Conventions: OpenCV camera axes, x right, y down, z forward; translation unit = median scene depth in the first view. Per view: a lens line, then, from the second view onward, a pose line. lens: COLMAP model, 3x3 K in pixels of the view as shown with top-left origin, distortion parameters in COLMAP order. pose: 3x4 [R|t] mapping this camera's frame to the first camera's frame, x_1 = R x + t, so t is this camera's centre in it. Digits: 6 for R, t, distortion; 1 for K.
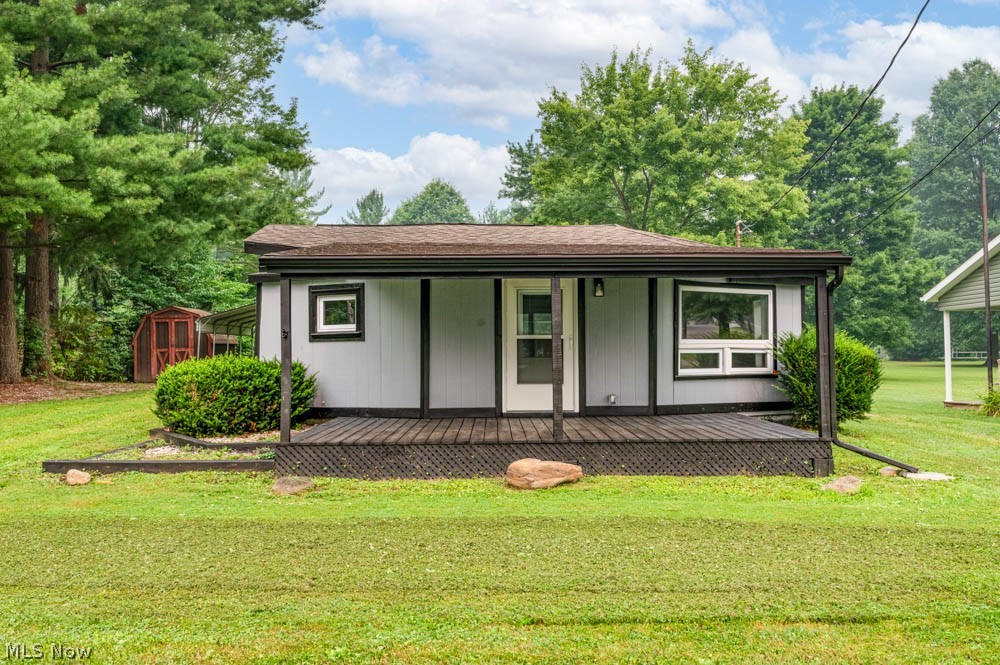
lens RADIAL K [[816.0, 0, 506.1], [0, 816.0, 337.8], [0, 0, 1]] dist [-0.035973, 0.002528]
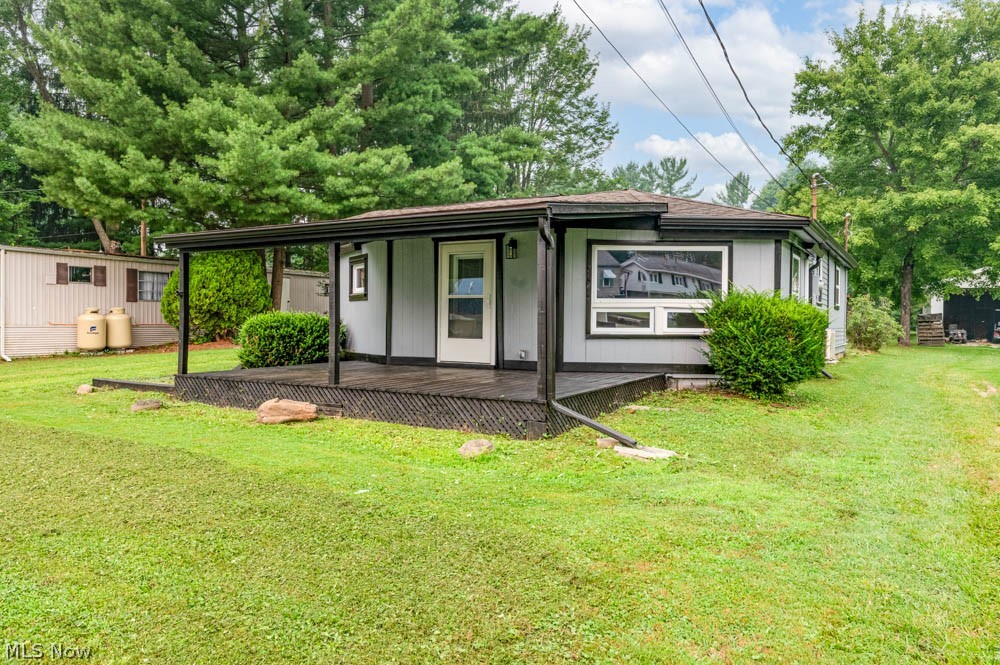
lens RADIAL K [[671.8, 0, 498.1], [0, 671.8, 323.4], [0, 0, 1]] dist [-0.010663, -0.002472]
pose [[0.866054, 0.016059, -0.499692, 0.492094], [0.000346, 0.999464, 0.032721, 0.005144], [0.499950, -0.028512, 0.865585, 0.200907]]
